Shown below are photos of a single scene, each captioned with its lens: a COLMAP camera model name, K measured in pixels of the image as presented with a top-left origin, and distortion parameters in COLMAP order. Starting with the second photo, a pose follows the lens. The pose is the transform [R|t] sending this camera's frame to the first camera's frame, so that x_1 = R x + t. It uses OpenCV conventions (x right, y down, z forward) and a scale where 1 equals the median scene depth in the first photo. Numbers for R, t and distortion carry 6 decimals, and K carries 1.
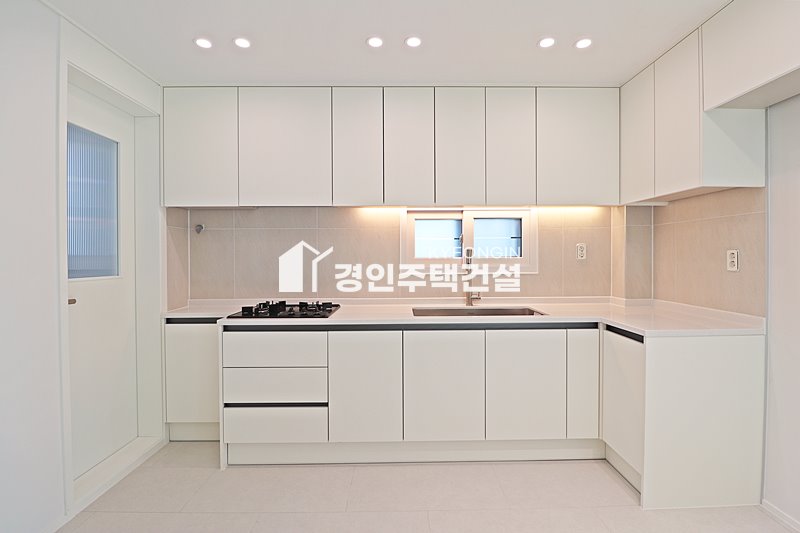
lens RADIAL K [[372.1, 0, 402.2], [0, 372.1, 260.1], [0, 0, 1]] dist [-0.000255, -0.010111]
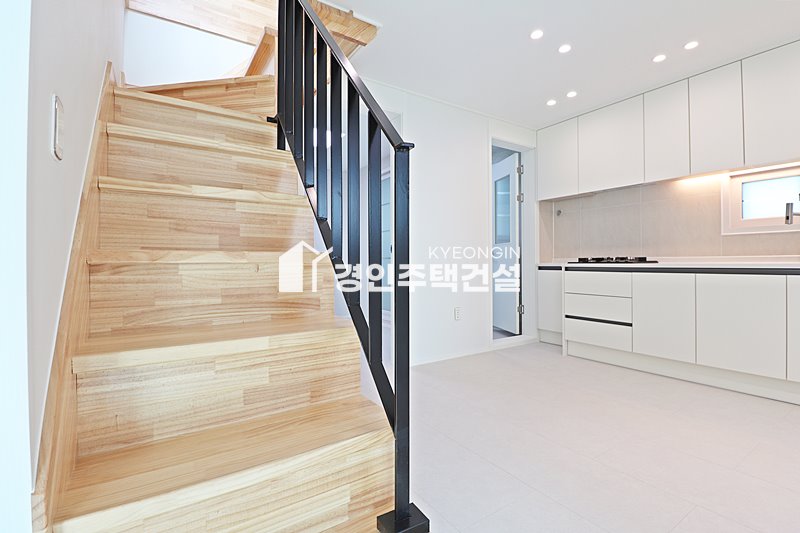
lens RADIAL K [[372.1, 0, 409.7], [0, 372.1, 260.5], [0, 0, 1]] dist [-0.000255, -0.010111]
pose [[0.551559, -0.001158, -0.834135, 0.430367], [-0.001515, 0.999996, -0.002389, 0.127296], [0.834135, 0.002581, 0.551555, -0.400666]]
